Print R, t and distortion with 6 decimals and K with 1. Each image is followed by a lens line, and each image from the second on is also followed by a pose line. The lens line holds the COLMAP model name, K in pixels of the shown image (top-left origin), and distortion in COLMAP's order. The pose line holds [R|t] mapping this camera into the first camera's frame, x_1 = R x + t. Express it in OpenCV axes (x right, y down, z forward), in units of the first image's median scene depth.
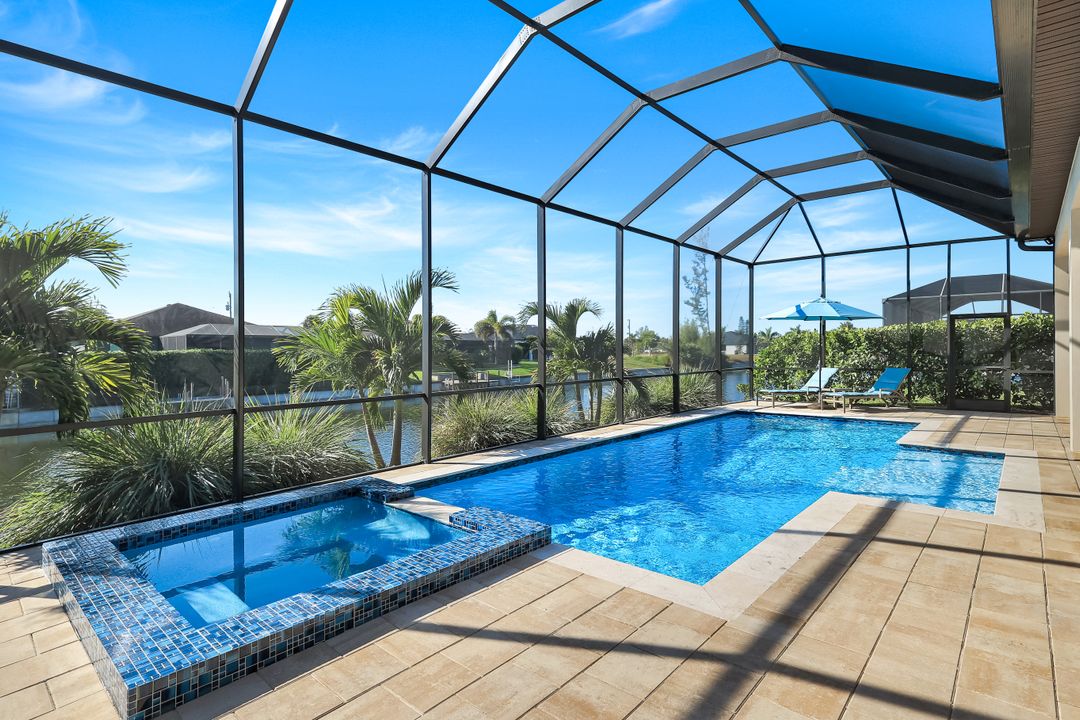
lens RADIAL K [[543.9, 0, 541.3], [0, 543.9, 355.7], [0, 0, 1]] dist [0.003081, 0.001289]
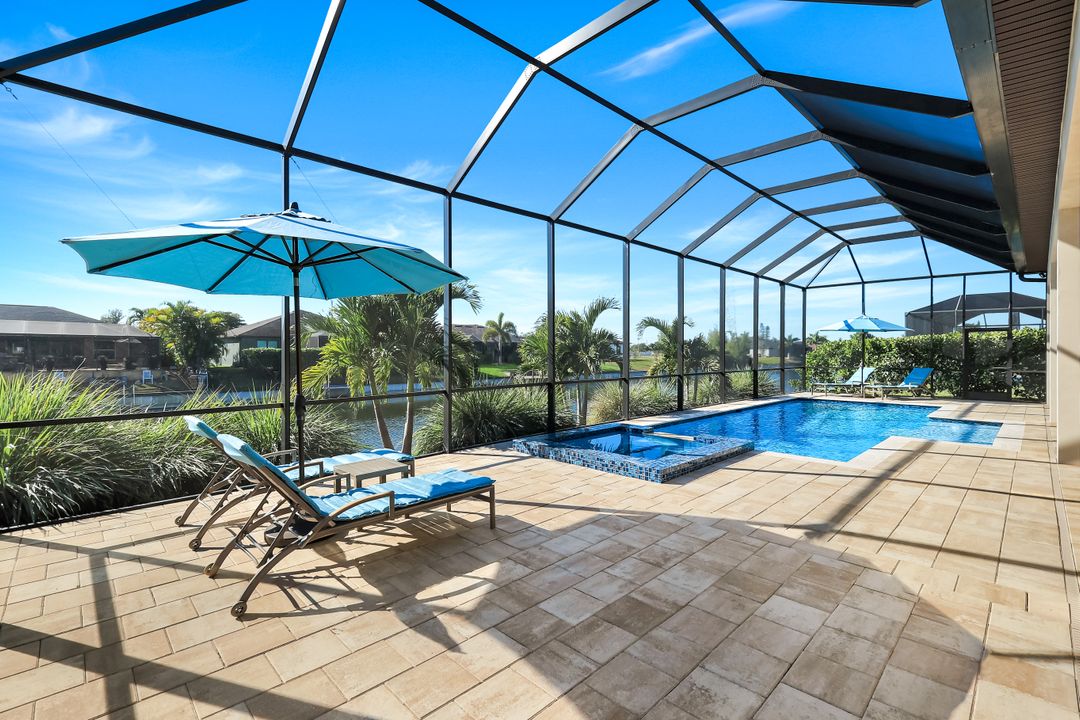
lens RADIAL K [[482.5, 0, 537.2], [0, 482.5, 354.6], [0, 0, 1]] dist [-0.002950, -0.000629]
pose [[0.996729, 0.010233, -0.080168, -0.195430], [-0.010510, 0.999940, -0.003033, 0.003241], [0.080132, 0.003866, 0.996777, -0.253997]]
